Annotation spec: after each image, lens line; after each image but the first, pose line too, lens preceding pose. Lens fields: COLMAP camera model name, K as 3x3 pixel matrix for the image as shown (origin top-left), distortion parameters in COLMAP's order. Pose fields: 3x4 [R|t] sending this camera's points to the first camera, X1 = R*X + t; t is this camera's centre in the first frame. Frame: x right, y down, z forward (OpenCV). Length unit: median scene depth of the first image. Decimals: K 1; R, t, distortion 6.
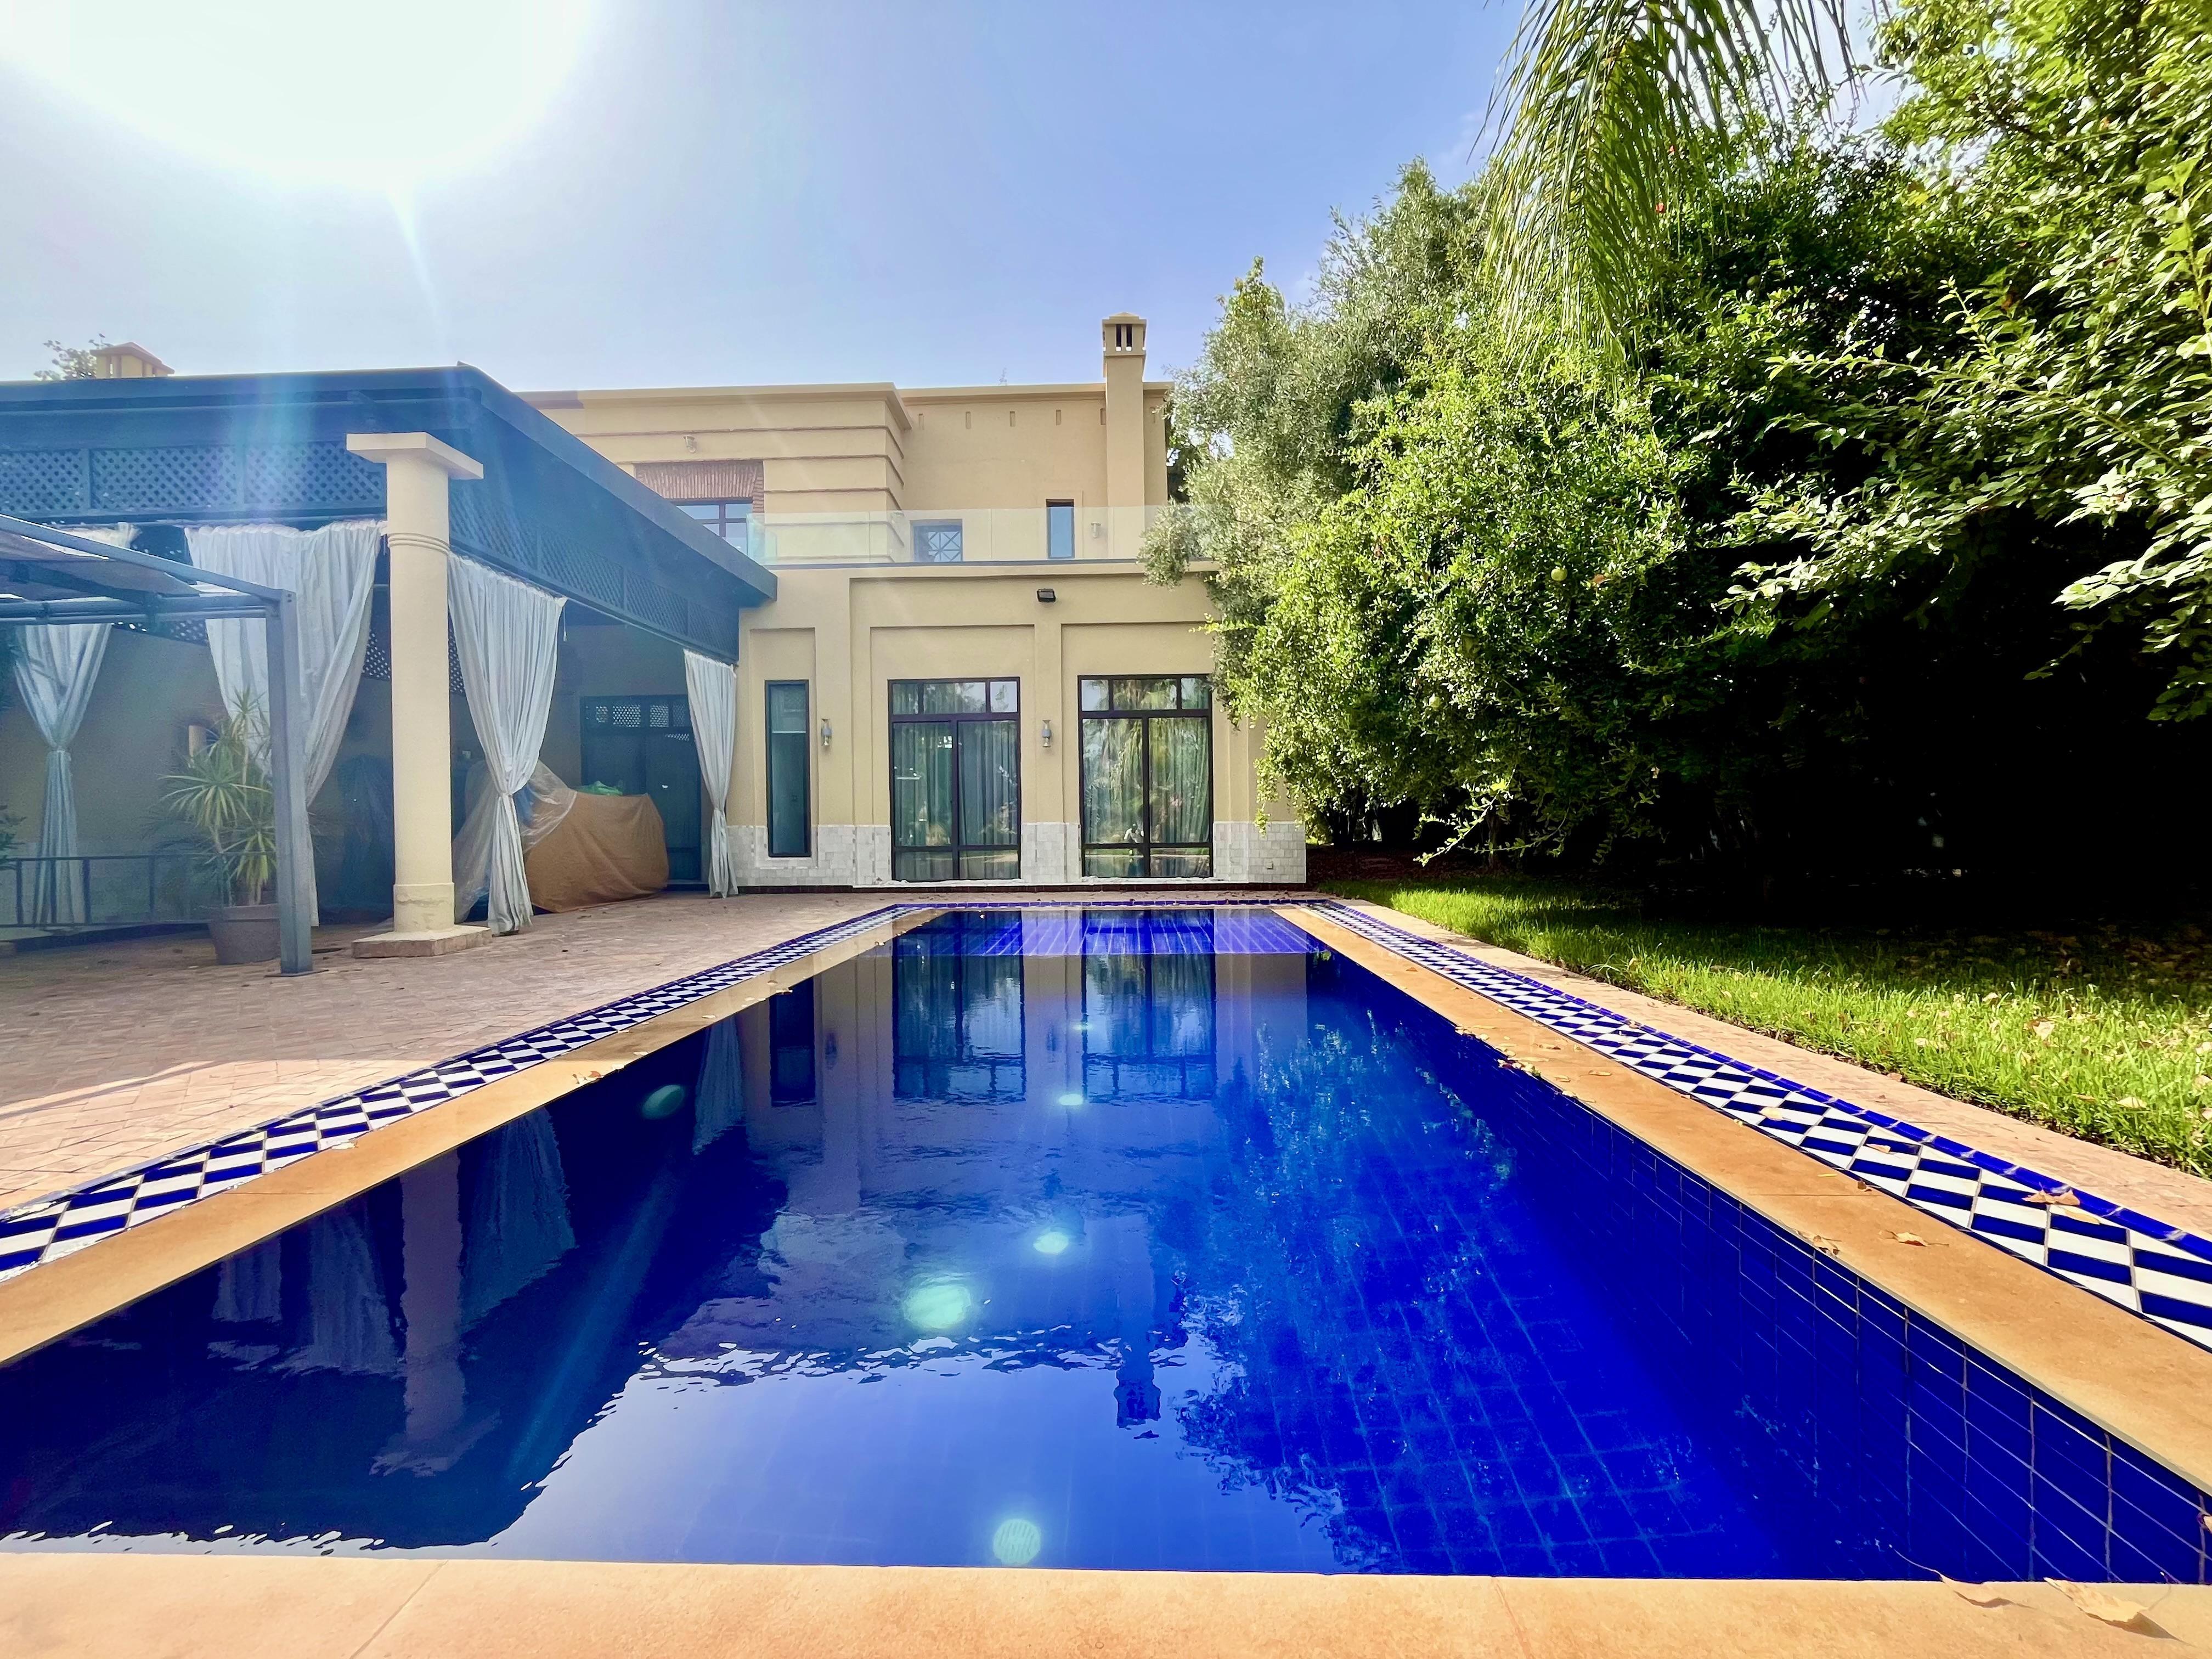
lens RADIAL K [[907.7, 0, 1110.5], [0, 907.7, 836.9], [0, 0, 1]] dist [-0.001804, -0.000104]
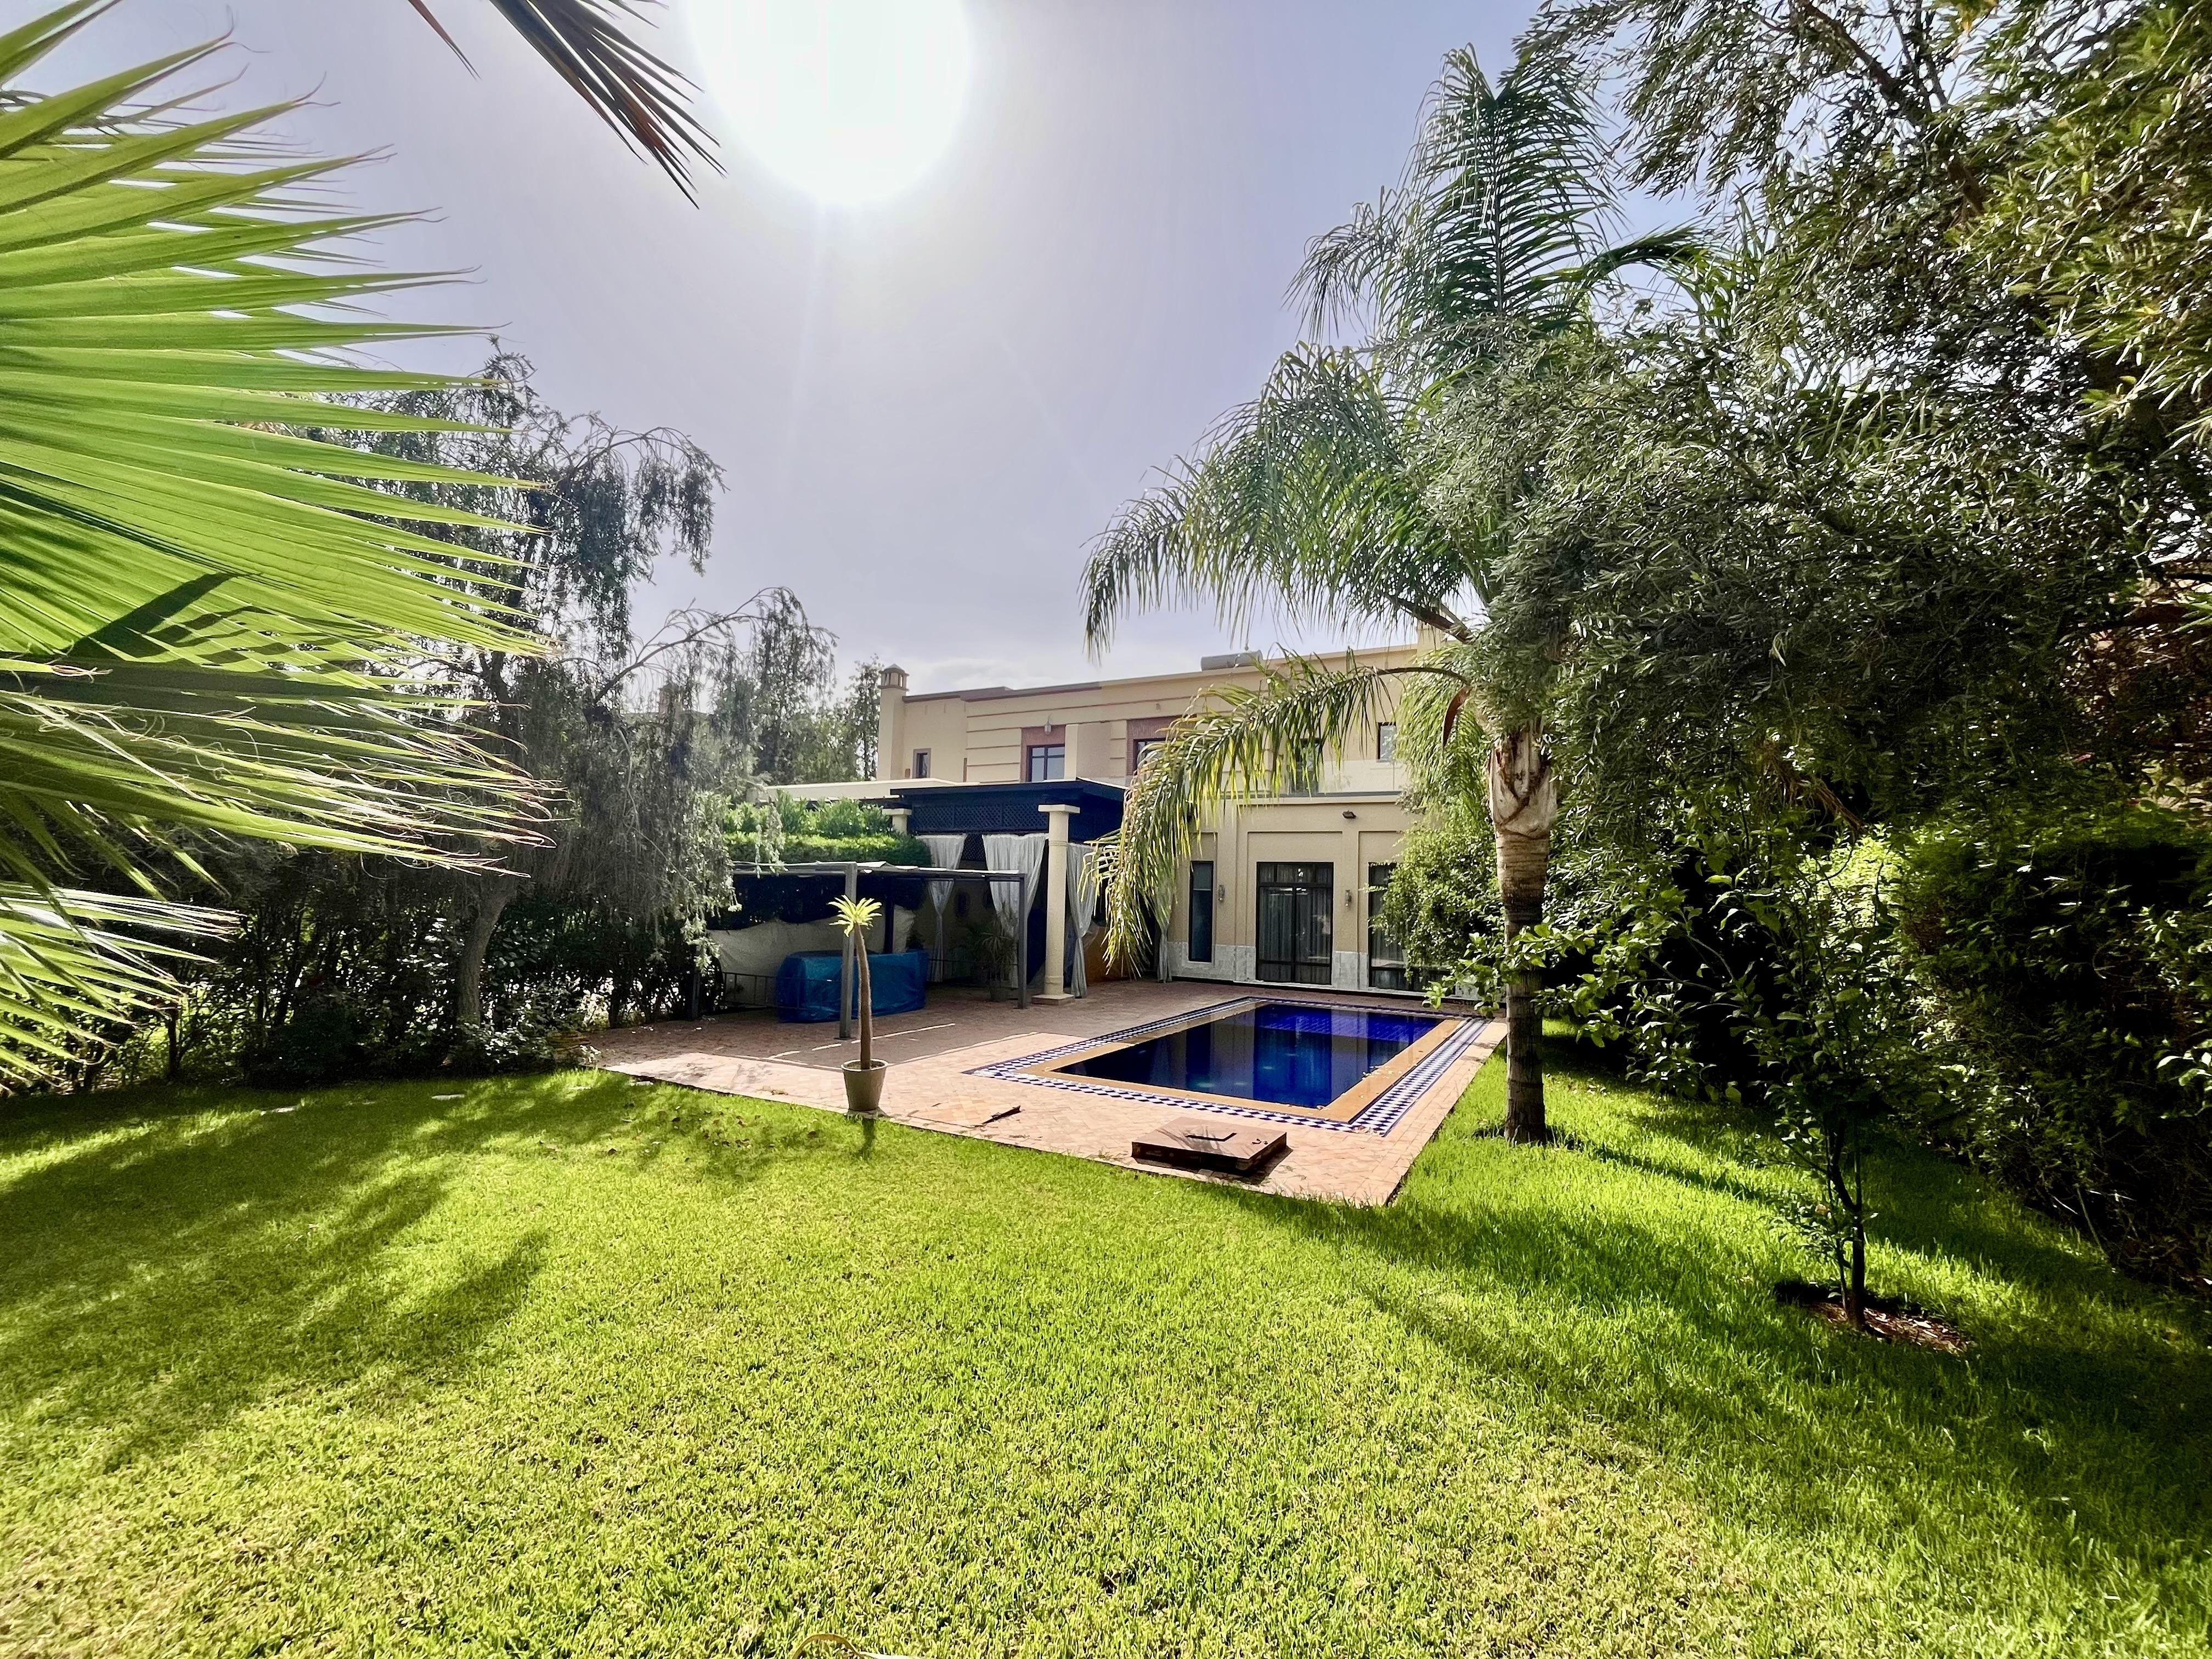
lens RADIAL K [[907.7, 0, 1110.5], [0, 907.7, 836.9], [0, 0, 1]] dist [-0.001804, -0.000104]
pose [[0.888738, 0.008524, -0.458336, 0.306161], [-0.044864, 0.996645, -0.068459, -0.094084], [0.456214, 0.081405, 0.886139, -0.677351]]
